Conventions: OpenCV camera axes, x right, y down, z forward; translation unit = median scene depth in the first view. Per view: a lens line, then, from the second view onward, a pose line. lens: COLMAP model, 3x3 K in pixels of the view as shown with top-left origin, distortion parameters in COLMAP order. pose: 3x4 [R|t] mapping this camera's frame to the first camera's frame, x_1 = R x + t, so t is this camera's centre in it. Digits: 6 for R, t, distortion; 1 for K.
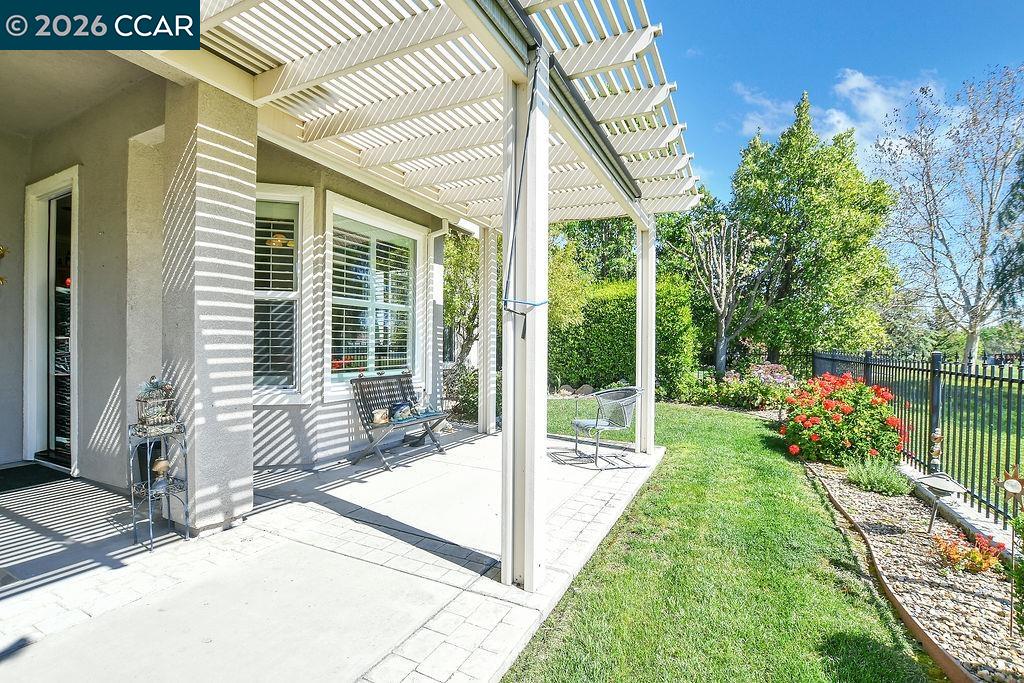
lens RADIAL K [[473.1, 0, 501.1], [0, 473.1, 344.2], [0, 0, 1]] dist [-0.027200, 0.001519]
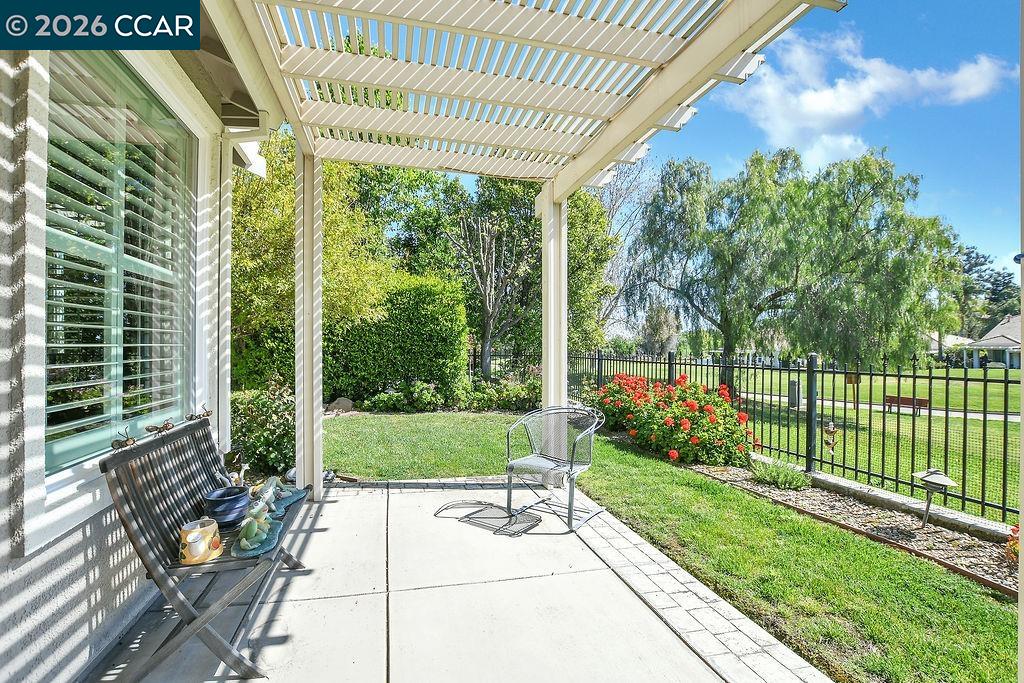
lens RADIAL K [[473.1, 0, 503.2], [0, 473.1, 350.2], [0, 0, 1]] dist [-0.027200, 0.001519]
pose [[0.759583, -0.013808, 0.650264, -0.277186], [0.005559, 0.999876, 0.014738, -0.009589], [-0.650387, -0.007580, 0.759565, 0.477180]]
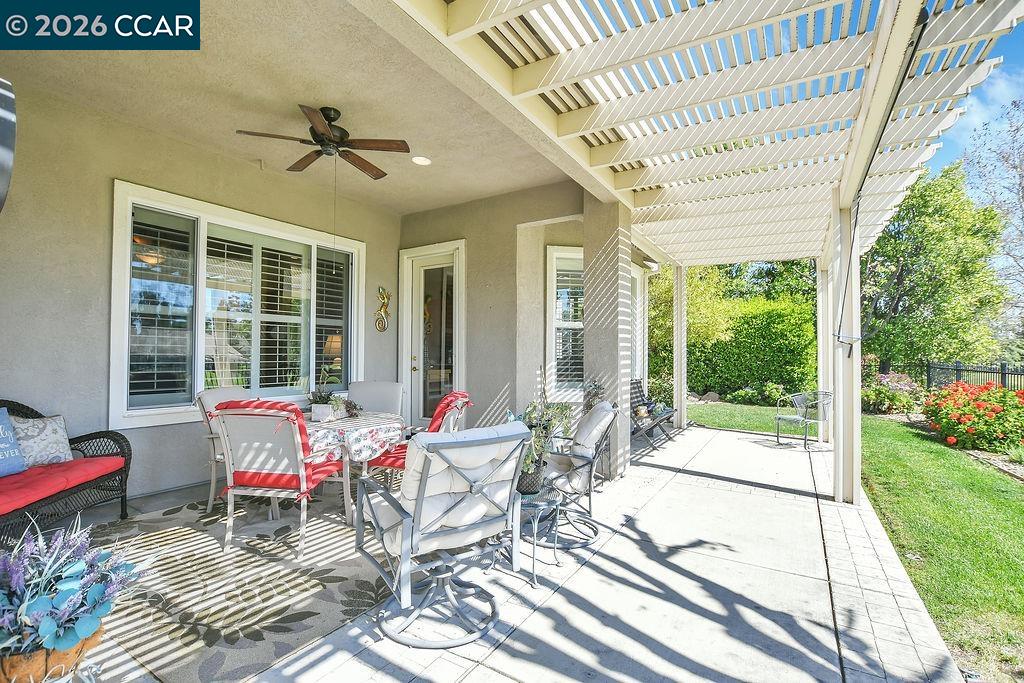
lens RADIAL K [[473.1, 0, 500.9], [0, 473.1, 345.5], [0, 0, 1]] dist [-0.027200, 0.001519]
pose [[0.996115, -0.003737, -0.087979, -0.477311], [0.002108, 0.999825, -0.018603, -0.012392], [0.088033, 0.018346, 0.995949, -0.358342]]
